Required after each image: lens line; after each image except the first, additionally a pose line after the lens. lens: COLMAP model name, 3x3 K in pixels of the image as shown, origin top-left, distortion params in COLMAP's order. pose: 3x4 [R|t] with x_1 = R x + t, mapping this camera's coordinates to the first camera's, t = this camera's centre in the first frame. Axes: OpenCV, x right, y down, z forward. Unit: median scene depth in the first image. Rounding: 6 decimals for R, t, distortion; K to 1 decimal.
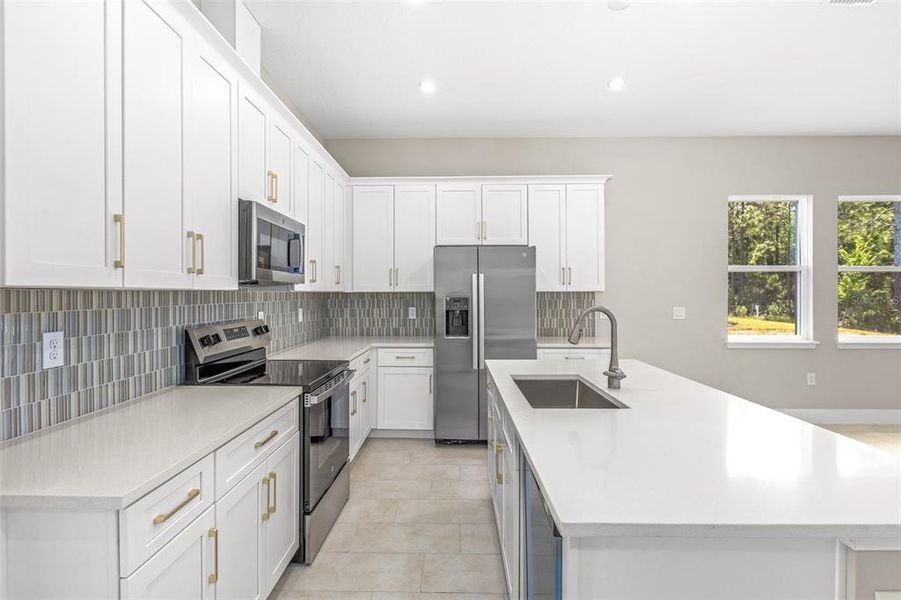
lens RADIAL K [[439.7, 0, 443.5], [0, 439.7, 298.6], [0, 0, 1]] dist [0.000754, -0.000003]
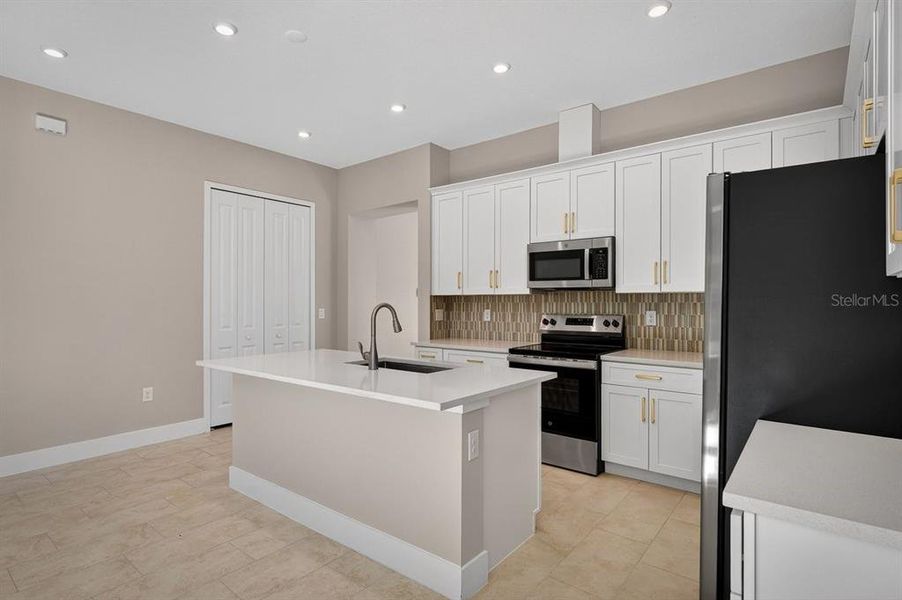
lens RADIAL K [[465.2, 0, 452.2], [0, 465.2, 299.2], [0, 0, 1]] dist [-0.001669, -0.000602]
pose [[-0.600397, -0.005308, -0.799685, 1.246865], [-0.009508, 0.999955, 0.000502, 0.004079], [0.799646, 0.007904, -0.600420, 1.862822]]
